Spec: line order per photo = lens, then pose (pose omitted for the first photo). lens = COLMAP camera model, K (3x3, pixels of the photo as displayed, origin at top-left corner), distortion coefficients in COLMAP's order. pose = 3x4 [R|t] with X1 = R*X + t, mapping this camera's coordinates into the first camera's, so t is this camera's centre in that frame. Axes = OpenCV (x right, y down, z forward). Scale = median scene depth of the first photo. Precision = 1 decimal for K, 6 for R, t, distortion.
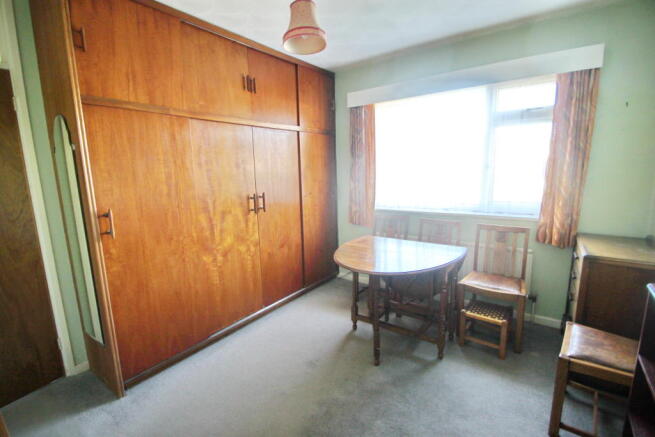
lens RADIAL K [[303.1, 0, 327.5], [0, 303.1, 218.5], [0, 0, 1]] dist [-0.001236, -0.000302]
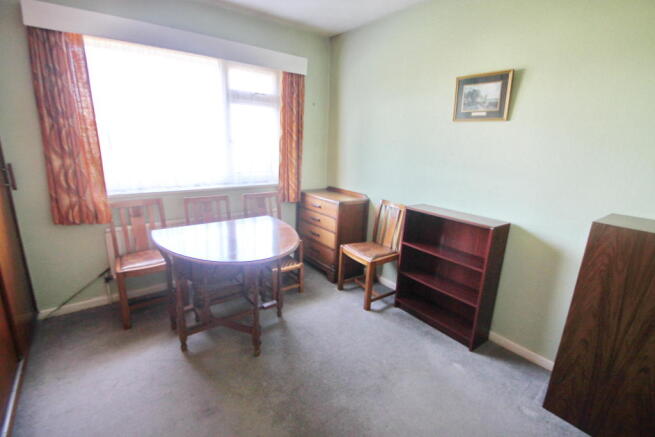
lens RADIAL K [[303.1, 0, 327.5], [0, 303.1, 218.5], [0, 0, 1]] dist [-0.001236, -0.000302]
pose [[0.293269, -0.204258, 0.933955, -0.490149], [0.118188, 0.977162, 0.176596, -0.059803], [-0.948696, 0.058592, 0.310712, 0.415153]]
